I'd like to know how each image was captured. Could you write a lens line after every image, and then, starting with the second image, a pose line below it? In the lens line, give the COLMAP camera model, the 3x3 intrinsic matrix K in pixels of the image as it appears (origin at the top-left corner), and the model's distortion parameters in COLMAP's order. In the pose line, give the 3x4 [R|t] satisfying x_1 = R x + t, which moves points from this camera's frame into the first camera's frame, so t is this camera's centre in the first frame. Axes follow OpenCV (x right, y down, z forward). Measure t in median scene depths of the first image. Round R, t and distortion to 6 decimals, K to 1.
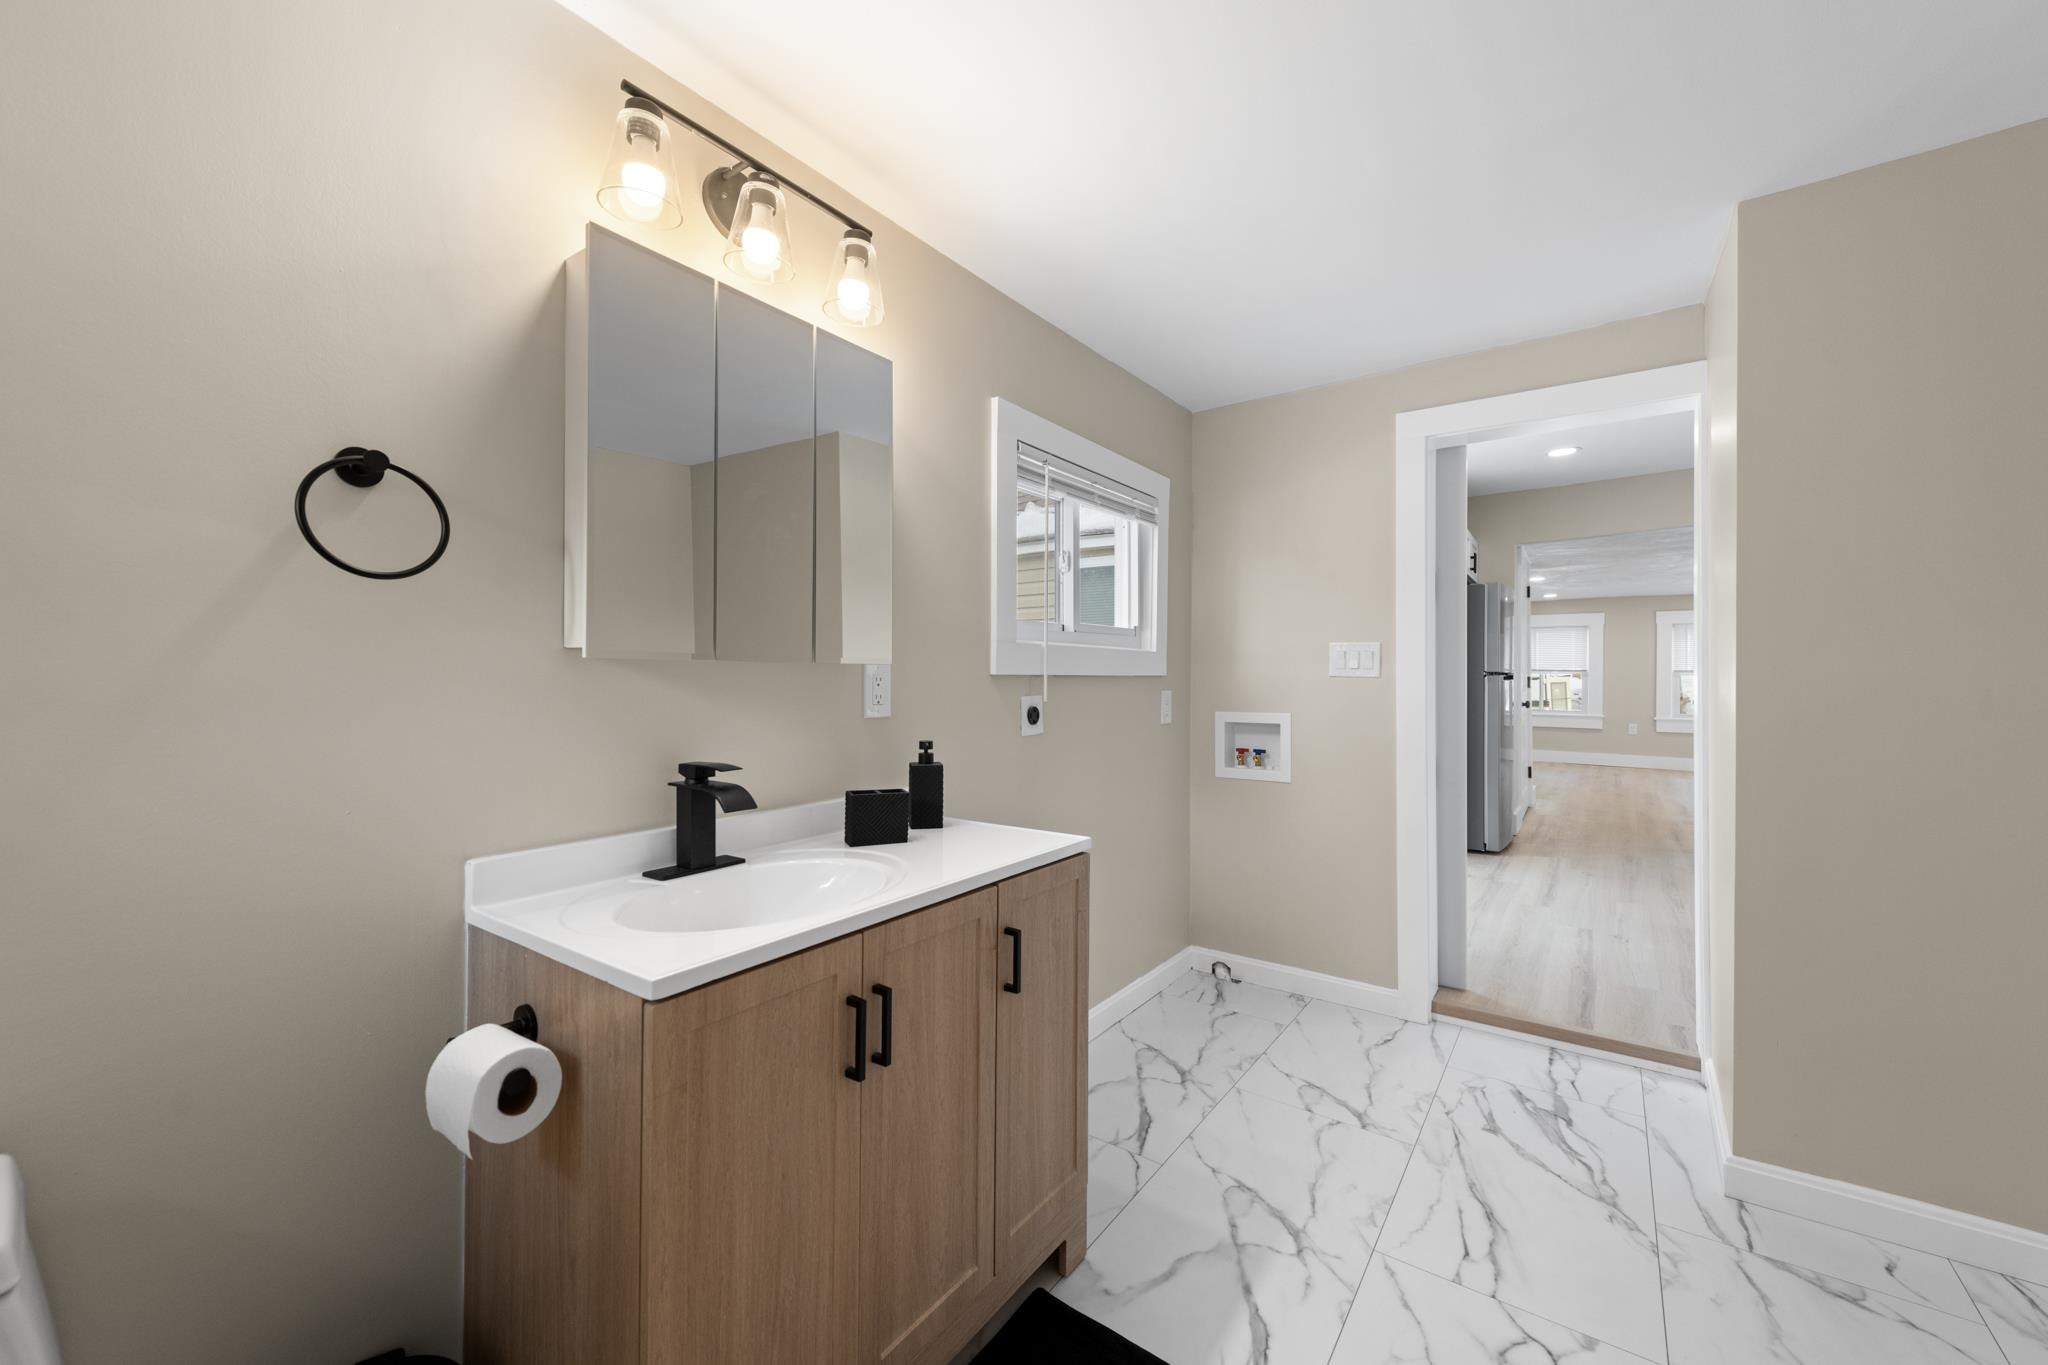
lens RADIAL K [[798.6, 0, 1019.5], [0, 798.6, 665.0], [0, 0, 1]] dist [0.008734, -0.002783]
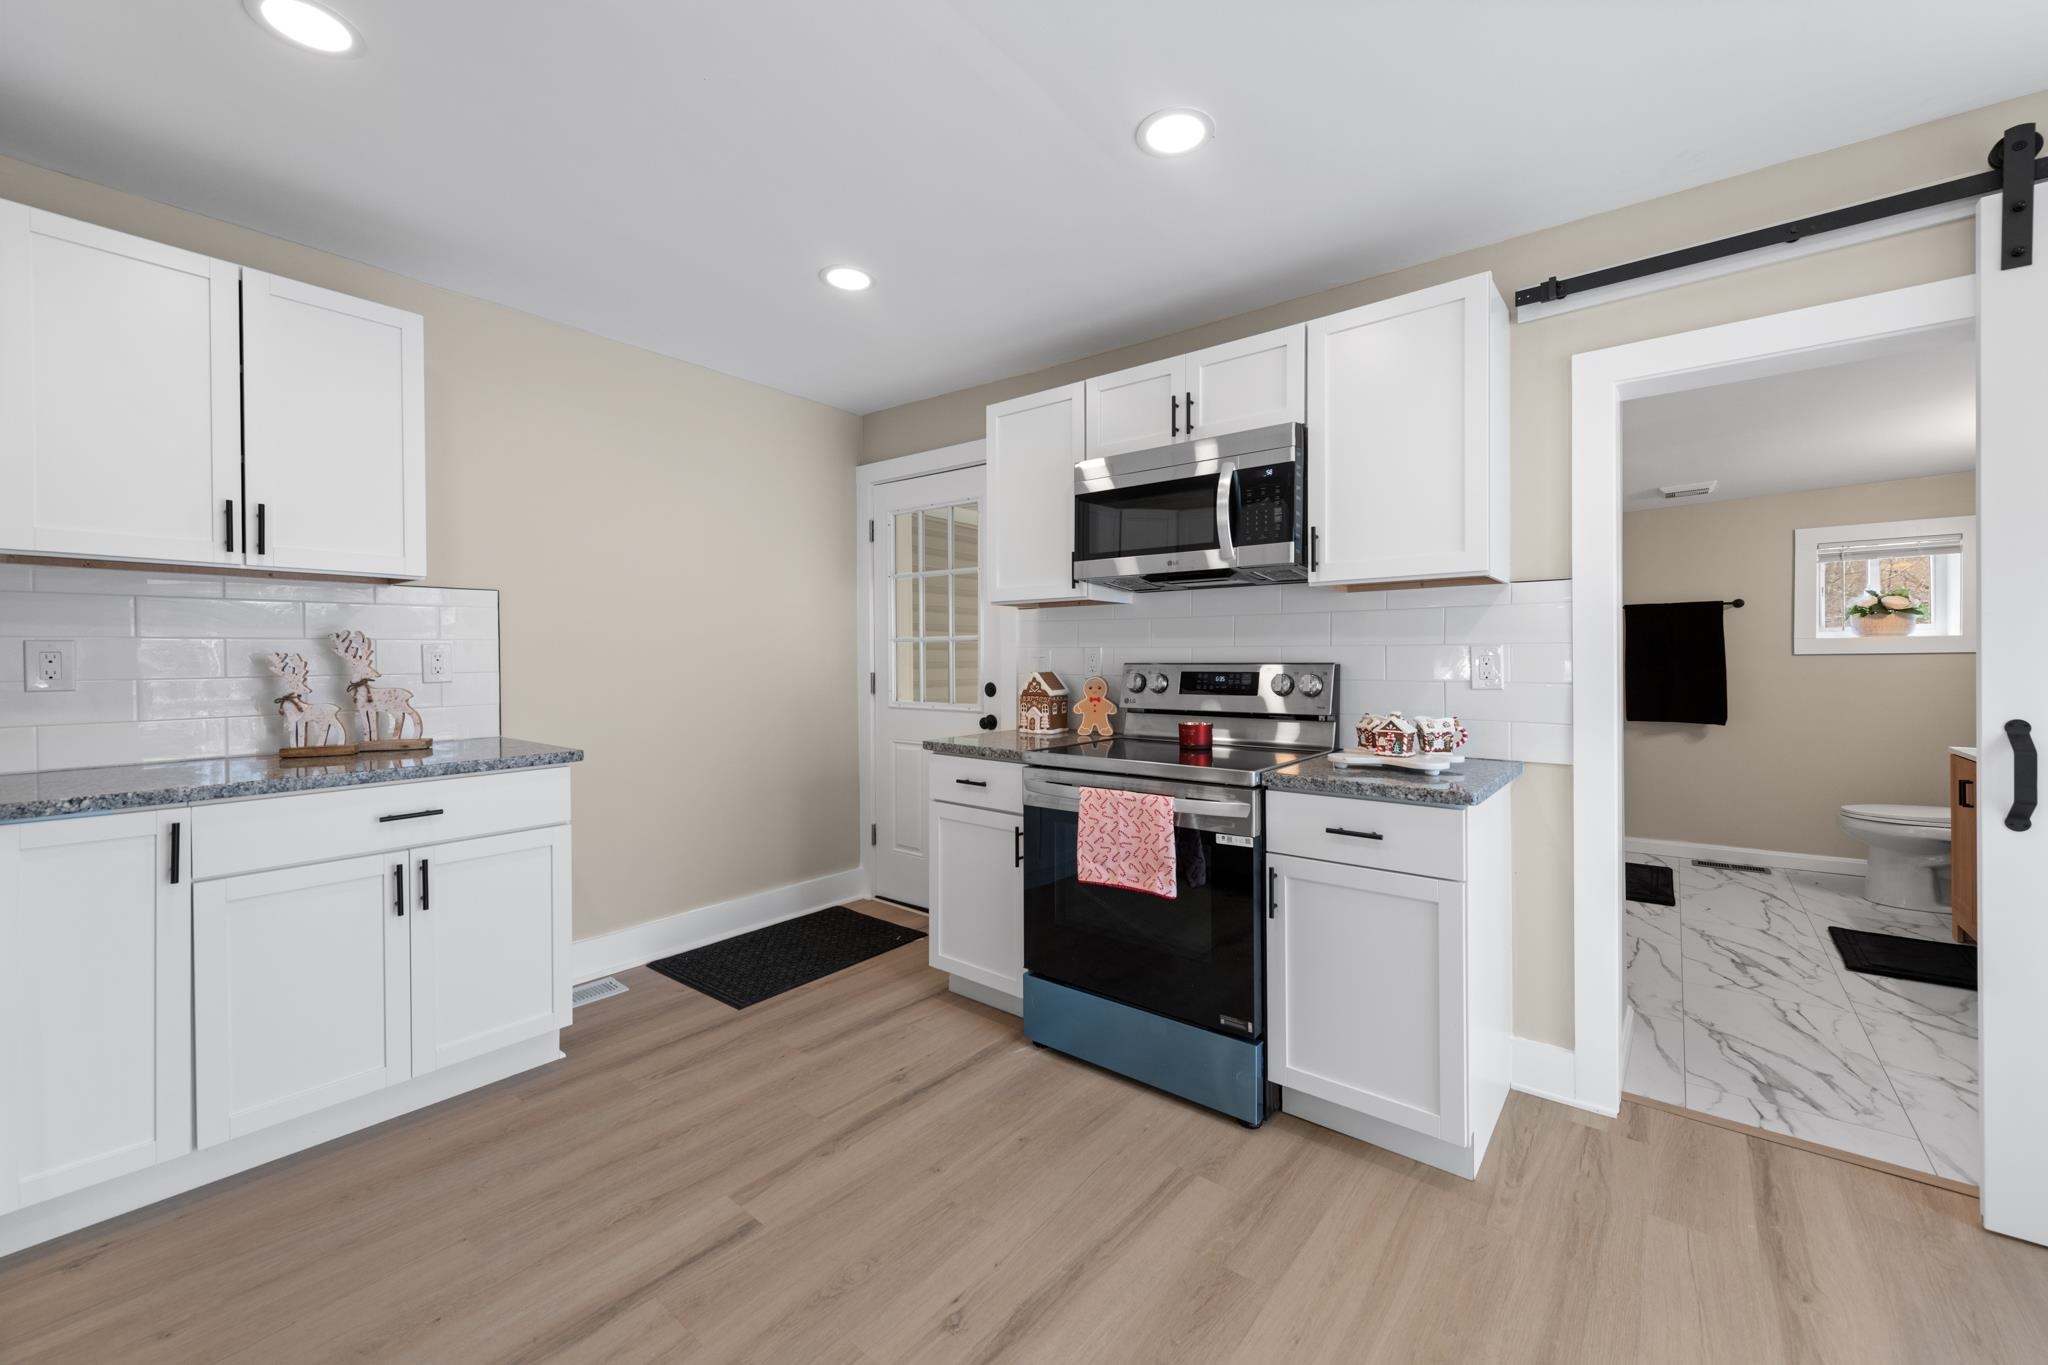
lens RADIAL K [[798.6, 0, 1027.9], [0, 798.6, 662.4], [0, 0, 1]] dist [0.008734, -0.002783]
pose [[-0.998815, 0.003049, 0.048570, 1.897303], [0.003357, 0.999975, 0.006263, -0.030632], [-0.048550, 0.006418, -0.998800, 2.500625]]
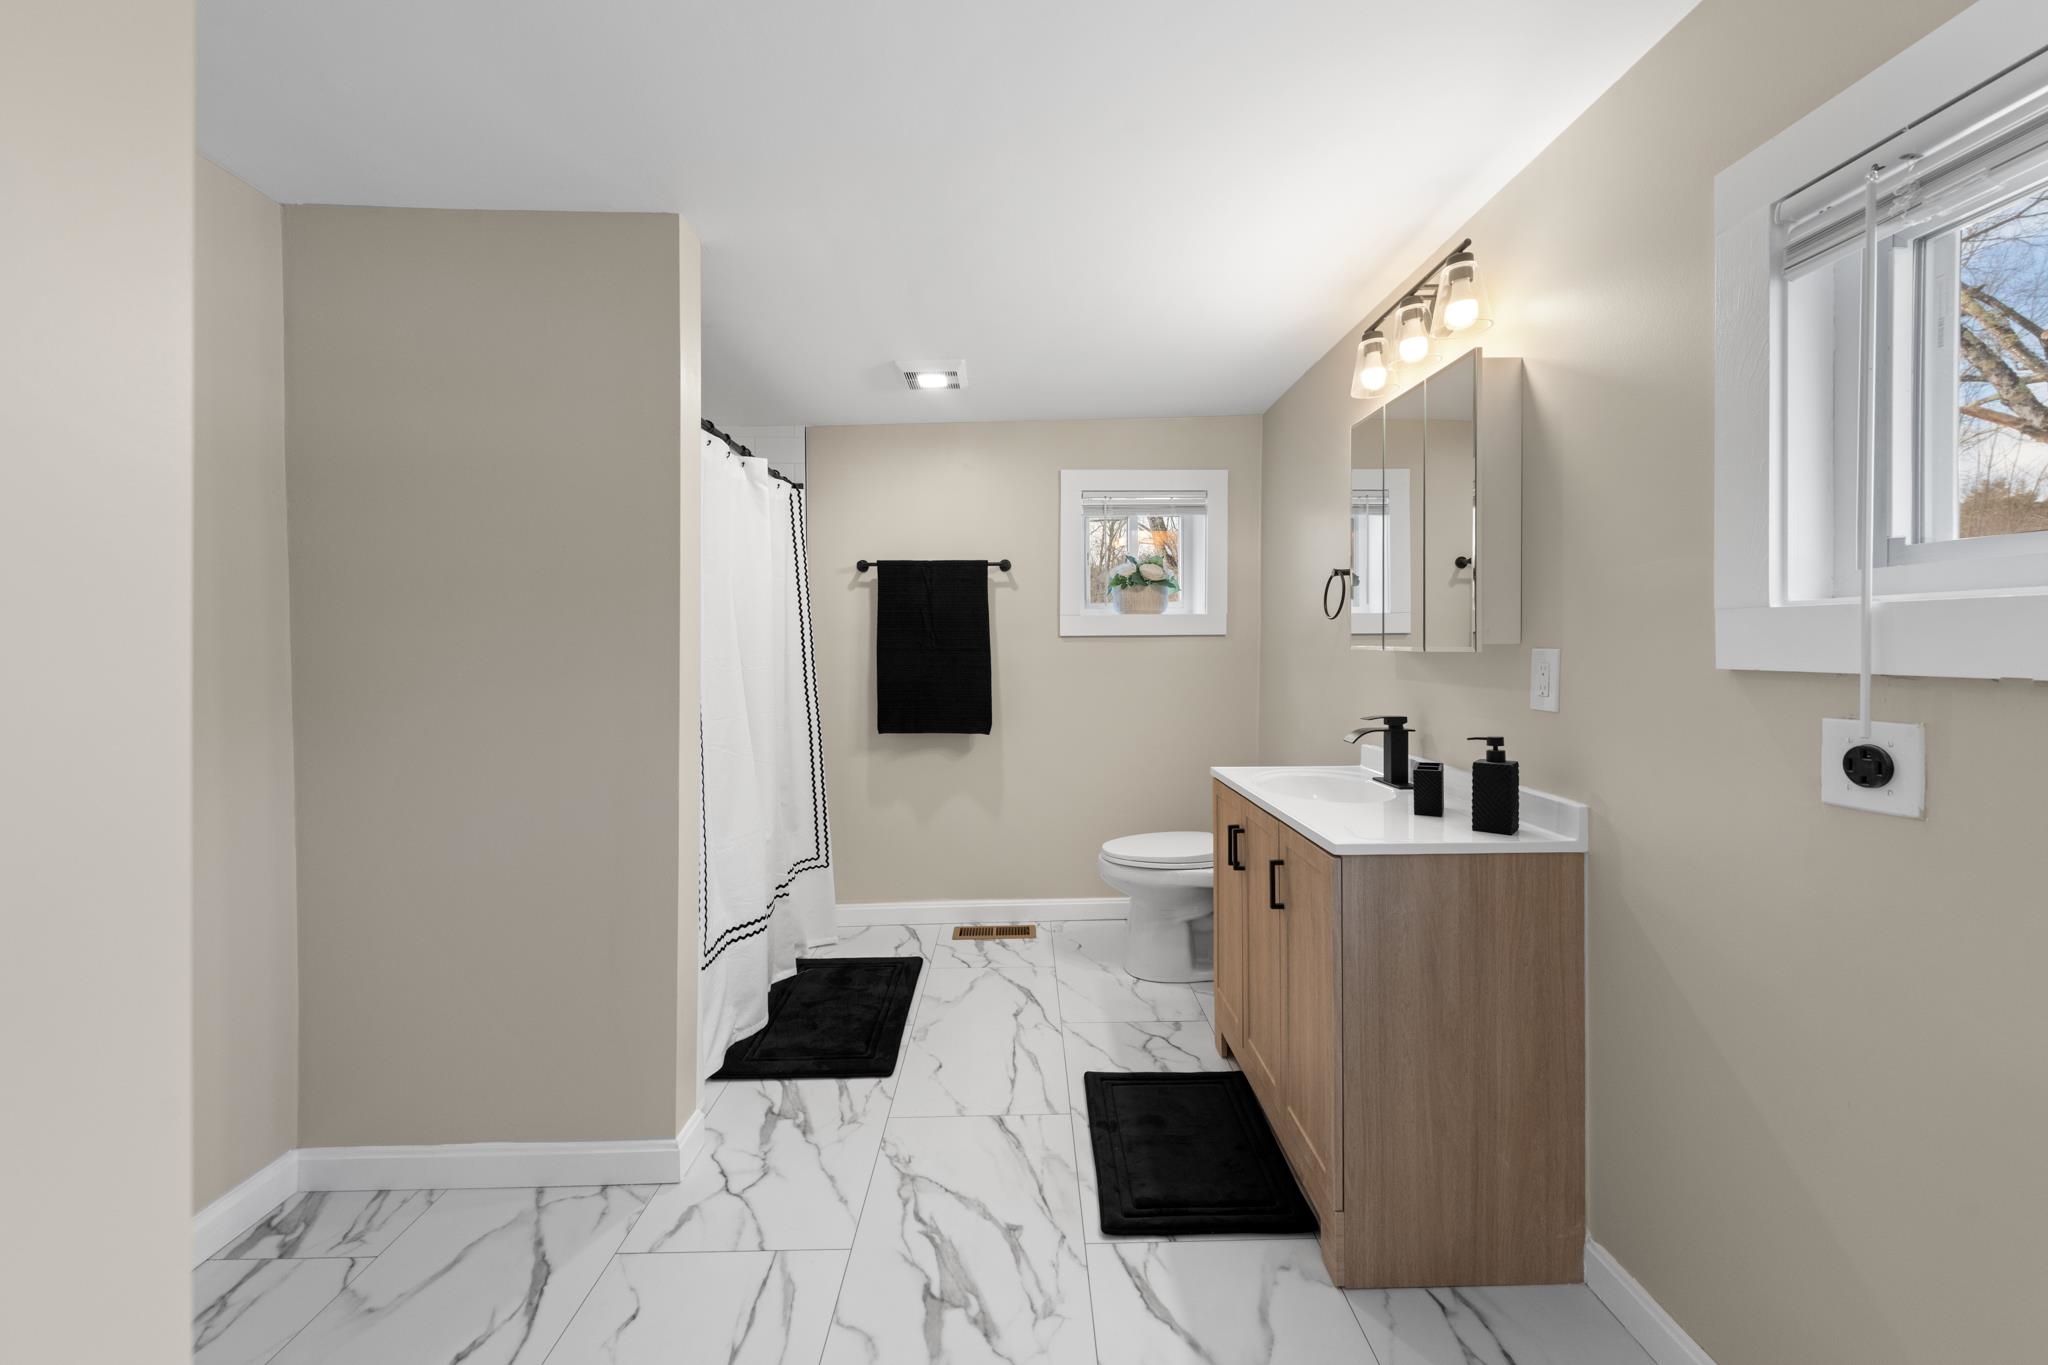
lens RADIAL K [[798.6, 0, 1007.6], [0, 798.6, 650.8], [0, 0, 1]] dist [0.008734, -0.002783]
pose [[-0.817499, -0.000627, -0.575930, 0.961639], [-0.002624, 0.999993, 0.002636, -0.005687], [0.575924, 0.003666, -0.817495, 1.504199]]
